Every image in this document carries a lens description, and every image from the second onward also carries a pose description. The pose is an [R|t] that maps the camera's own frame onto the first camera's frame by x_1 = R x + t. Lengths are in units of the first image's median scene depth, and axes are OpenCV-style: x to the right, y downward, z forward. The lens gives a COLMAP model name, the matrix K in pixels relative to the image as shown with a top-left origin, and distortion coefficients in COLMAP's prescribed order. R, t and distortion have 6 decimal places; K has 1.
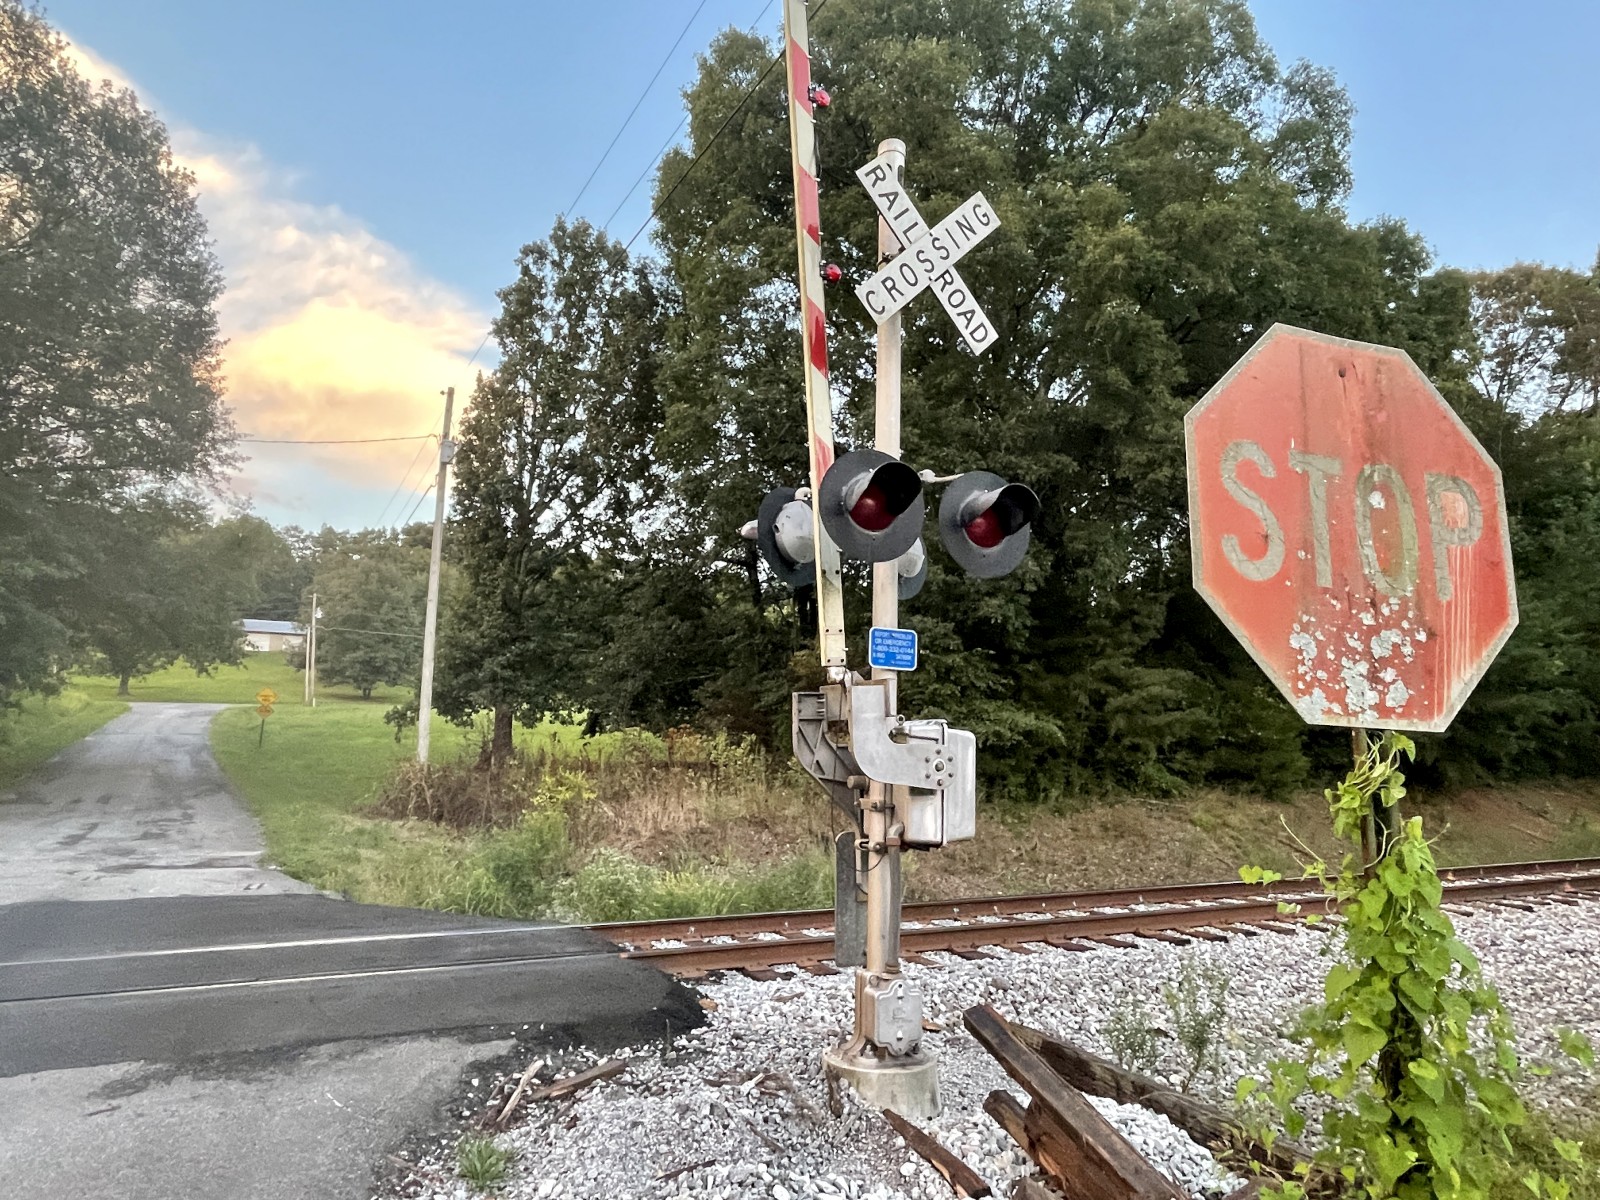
lens RADIAL K [[973.6, 0, 800.0], [0, 973.6, 600.0], [0, 0, 1]] dist [0.000793, 0.000118]
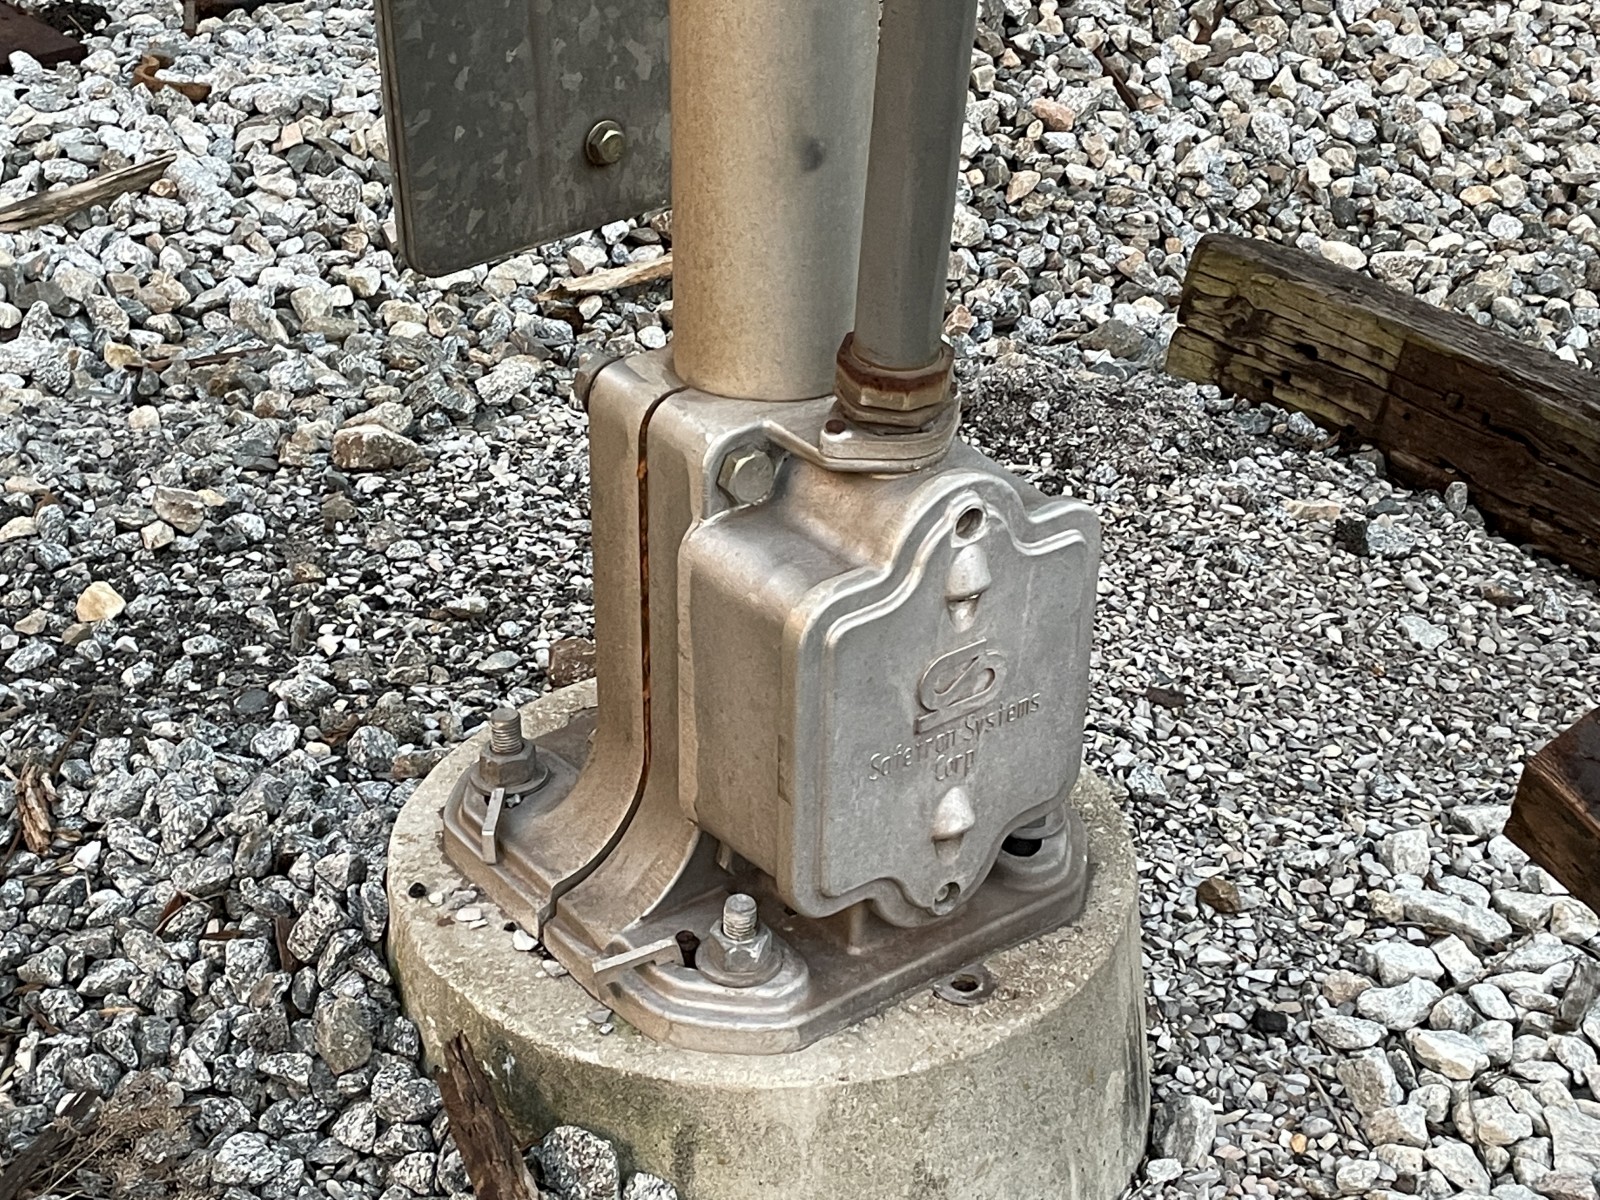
lens RADIAL K [[2608.2, 0, 800.0], [0, 2608.2, 600.0], [0, 0, 1]] dist [0.035240, 0.036781]
pose [[0.967673, -0.138484, 0.210789, 0.004501], [-0.031879, 0.761905, 0.646903, 0.131295], [-0.250187, -0.632710, 0.732860, 0.543421]]
